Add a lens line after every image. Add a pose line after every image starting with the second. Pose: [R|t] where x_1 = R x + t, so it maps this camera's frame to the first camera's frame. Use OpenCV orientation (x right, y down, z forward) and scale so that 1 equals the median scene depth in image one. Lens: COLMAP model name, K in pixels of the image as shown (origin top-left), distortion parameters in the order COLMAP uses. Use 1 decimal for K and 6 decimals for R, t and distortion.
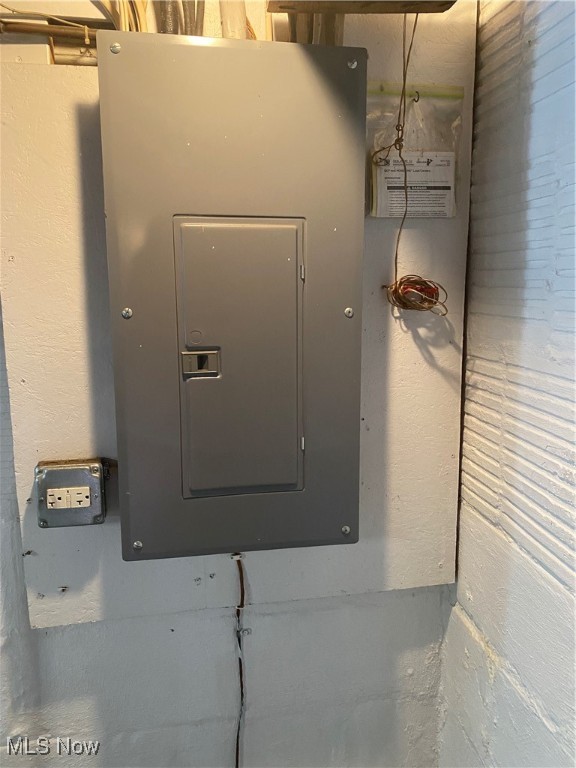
lens RADIAL K [[589.6, 0, 289.3], [0, 589.6, 383.6], [0, 0, 1]] dist [0.057814, -0.055125]
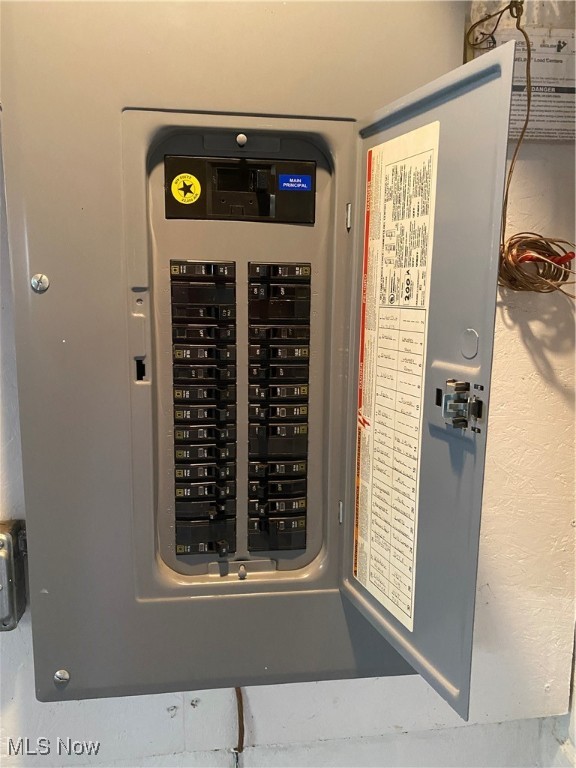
lens RADIAL K [[589.6, 0, 289.3], [0, 589.6, 383.7], [0, 0, 1]] dist [0.057814, -0.055125]
pose [[0.998755, 0.020136, -0.045637, -0.005544], [-0.020473, 0.999766, -0.006940, -0.019152], [0.045487, 0.007866, 0.998934, 0.369210]]
